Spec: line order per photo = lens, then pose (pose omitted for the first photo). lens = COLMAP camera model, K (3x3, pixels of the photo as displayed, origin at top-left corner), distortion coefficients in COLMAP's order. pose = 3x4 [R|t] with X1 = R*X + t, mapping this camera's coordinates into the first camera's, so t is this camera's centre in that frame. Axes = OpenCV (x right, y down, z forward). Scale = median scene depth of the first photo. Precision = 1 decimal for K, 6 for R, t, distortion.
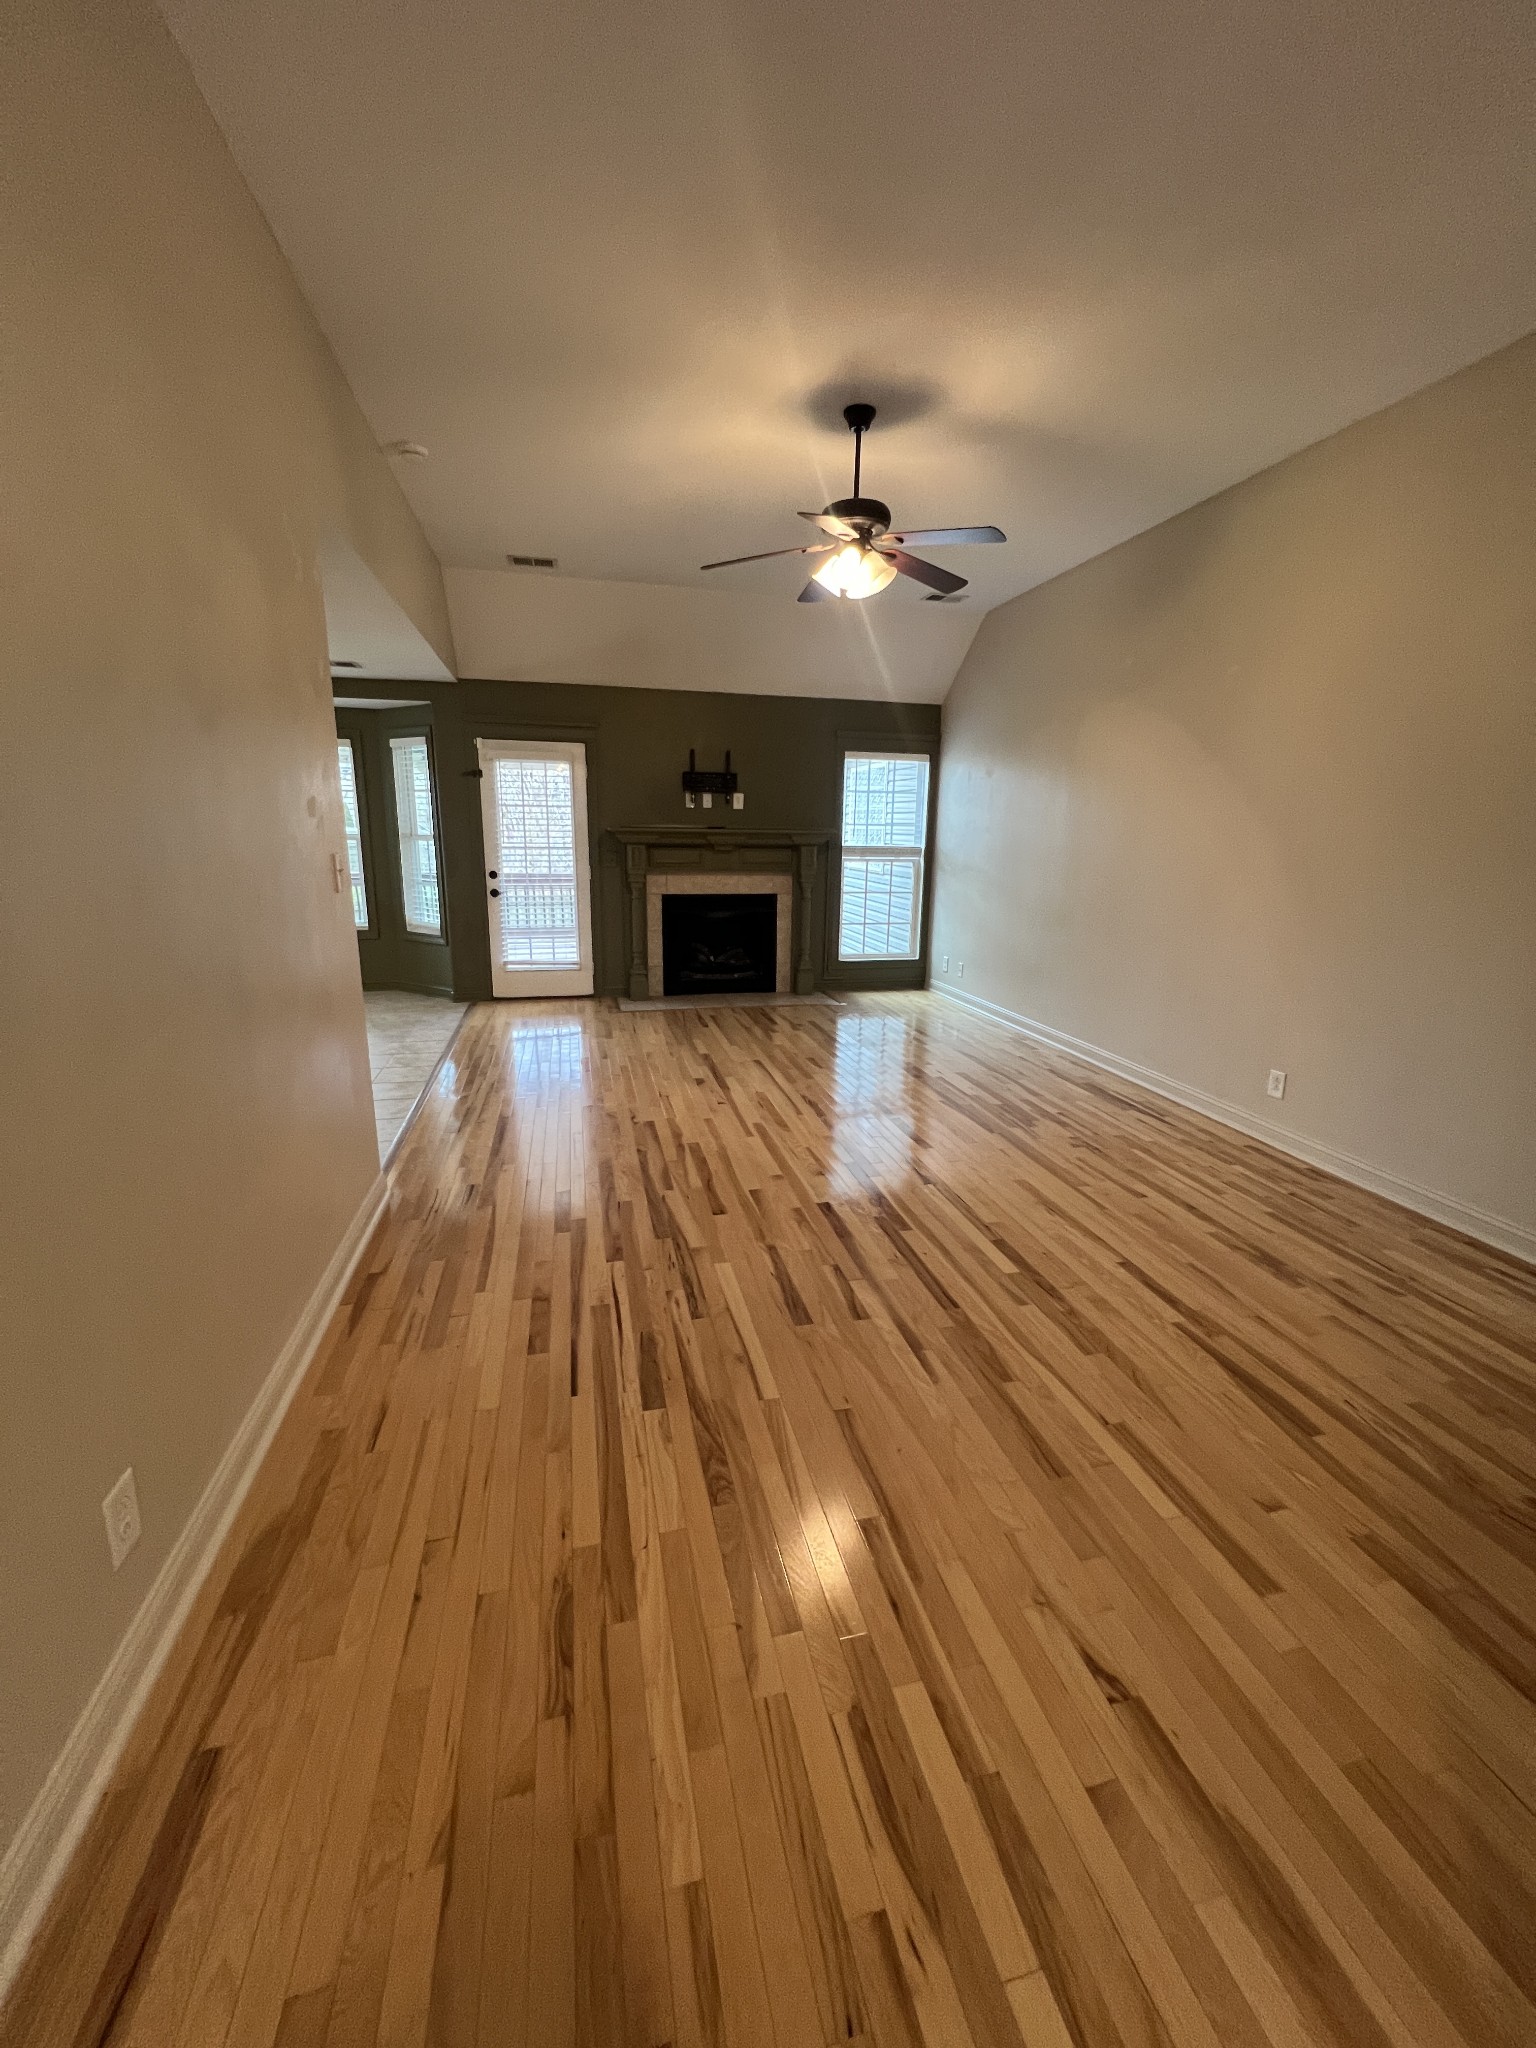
lens RADIAL K [[819.7, 0, 773.3], [0, 819.7, 1019.9], [0, 0, 1]] dist [-0.002949, 0.000048]
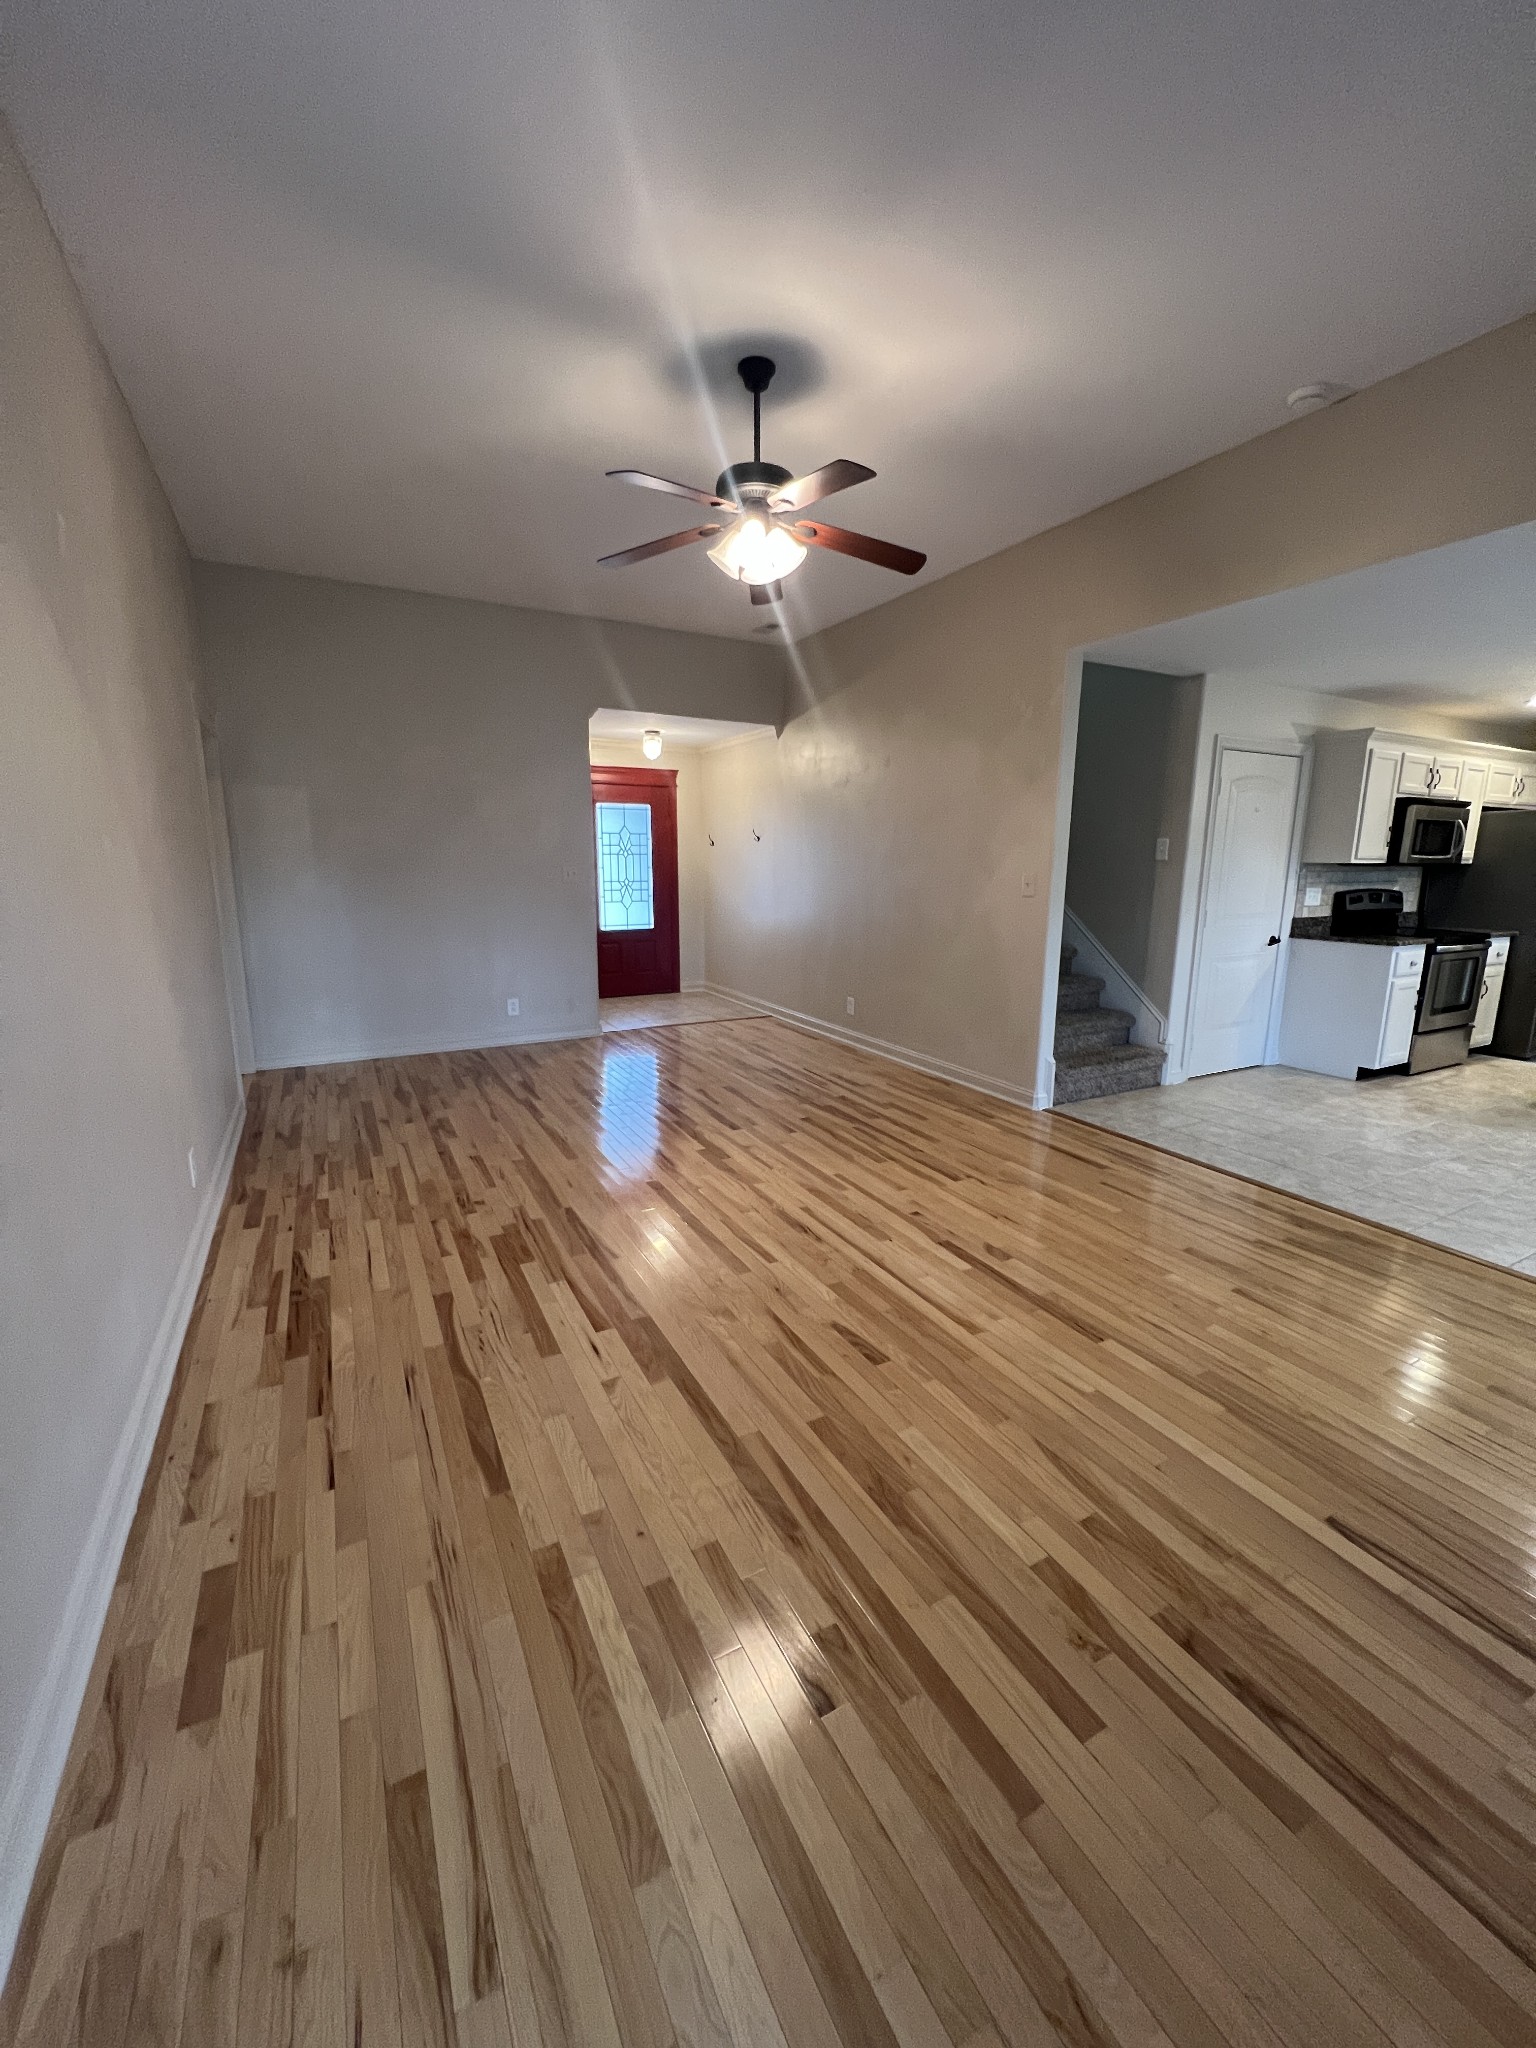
lens RADIAL K [[819.7, 0, 773.3], [0, 819.7, 1019.9], [0, 0, 1]] dist [-0.002949, 0.000048]
pose [[-0.966596, 0.030830, -0.254442, 0.289023], [-0.076782, 0.912314, 0.402228, -0.411558], [0.244532, 0.408328, -0.879473, 1.811005]]
